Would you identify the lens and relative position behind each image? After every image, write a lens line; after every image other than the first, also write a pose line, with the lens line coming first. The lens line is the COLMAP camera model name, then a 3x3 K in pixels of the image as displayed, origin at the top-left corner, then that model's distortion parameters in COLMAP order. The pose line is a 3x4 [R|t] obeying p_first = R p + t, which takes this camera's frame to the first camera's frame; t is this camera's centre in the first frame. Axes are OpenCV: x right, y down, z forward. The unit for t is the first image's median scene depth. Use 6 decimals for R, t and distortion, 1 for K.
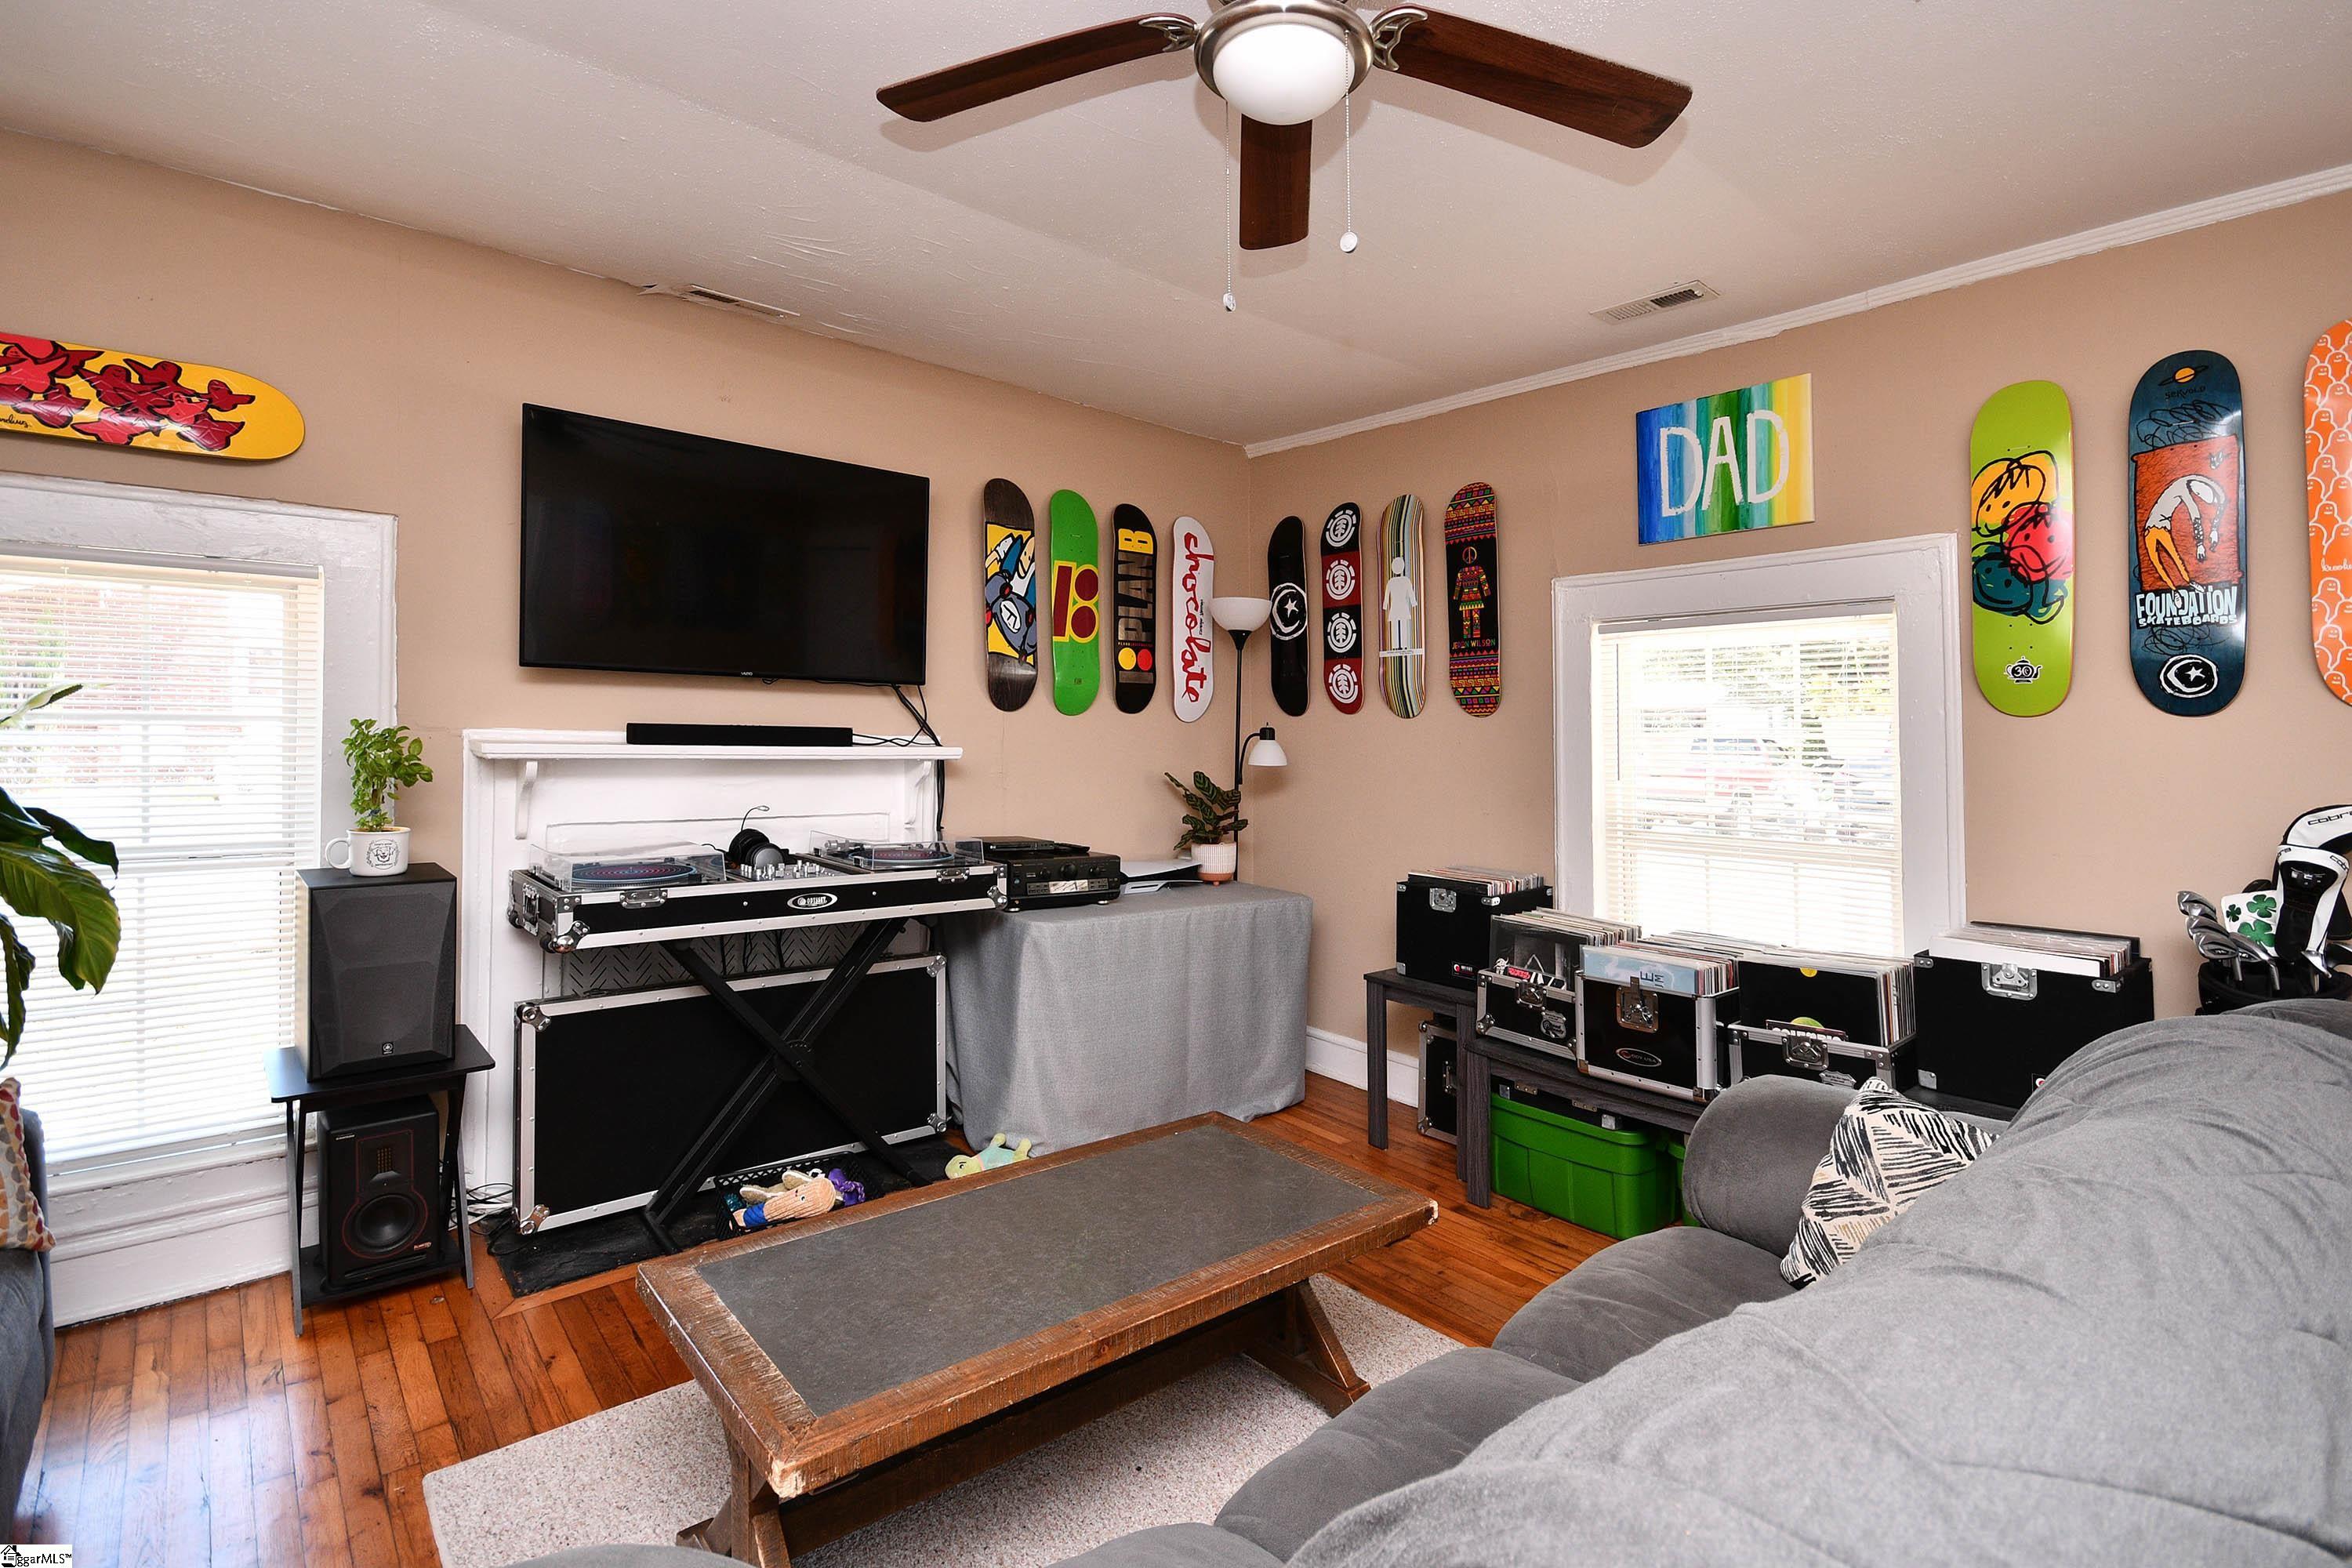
lens RADIAL K [[1101.9, 0, 1179.4], [0, 1101.9, 707.3], [0, 0, 1]] dist [-0.003321, -0.008298]
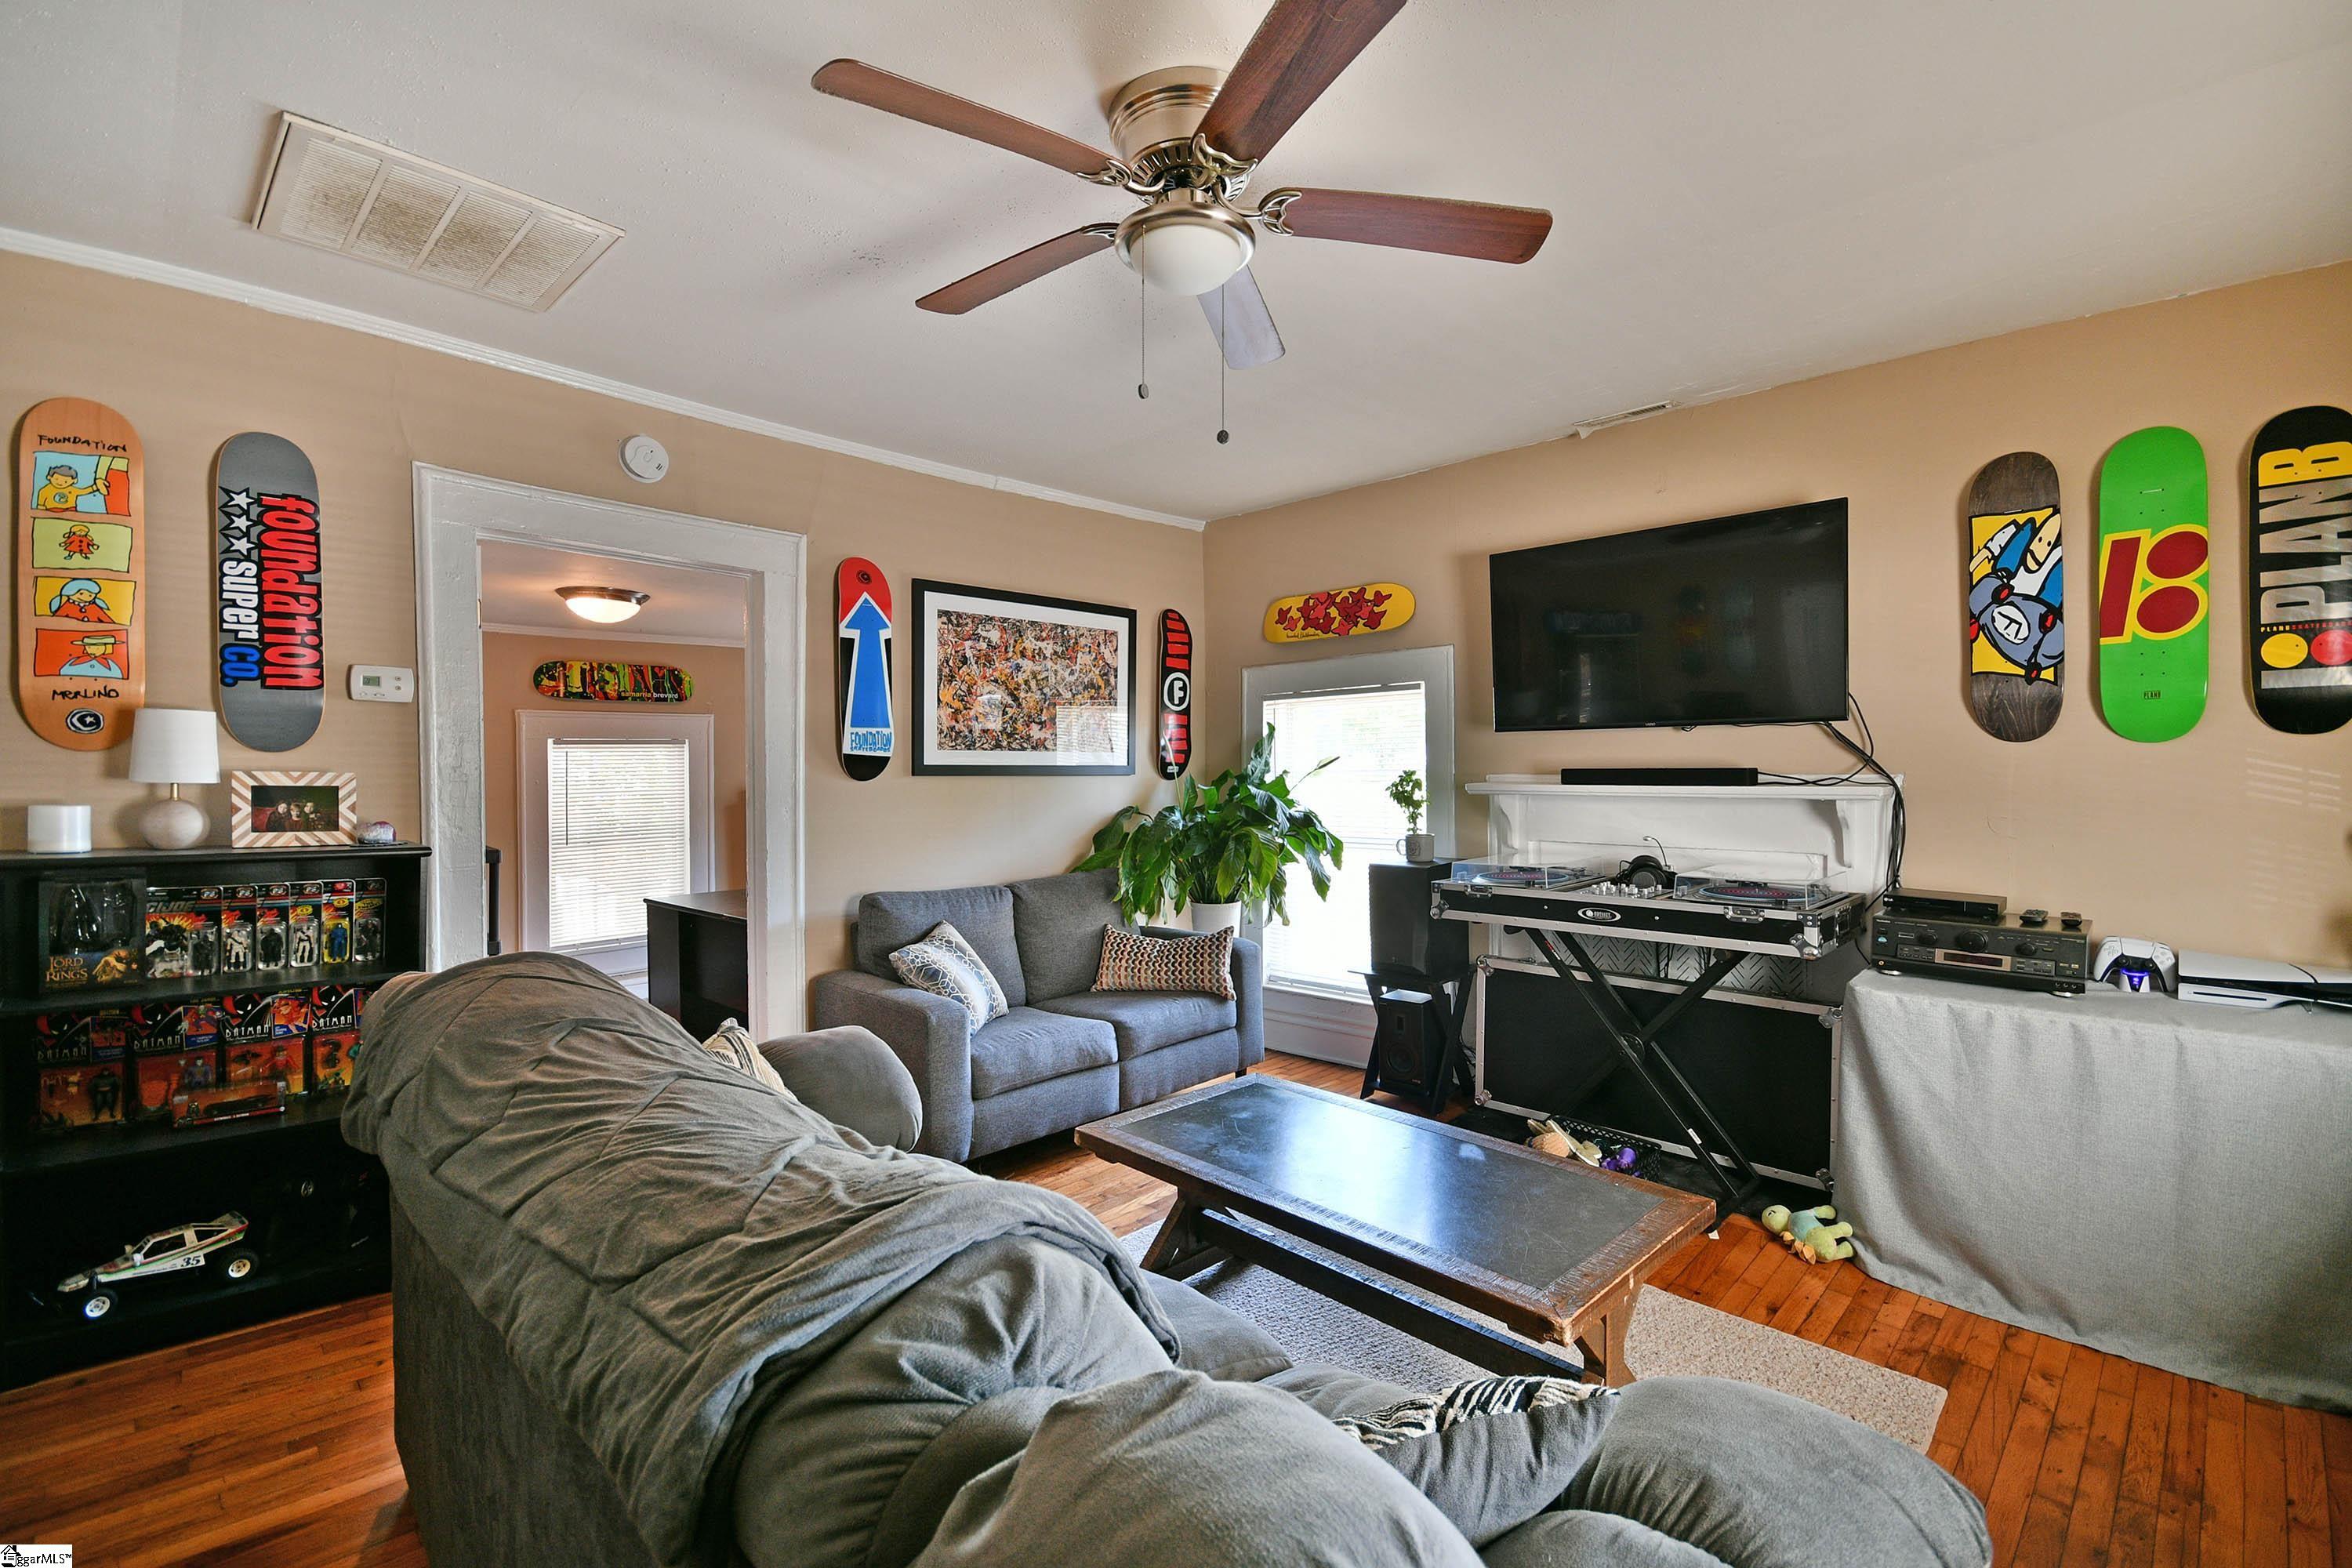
lens RADIAL K [[1040.7, 0, 1214.7], [0, 1040.7, 781.4], [0, 0, 1]] dist [0.003989, -0.009676]
pose [[0.090484, 0.002085, -0.995896, 0.552598], [0.042263, 0.999089, 0.005931, 0.003391], [0.995001, -0.042626, 0.090313, 0.345626]]
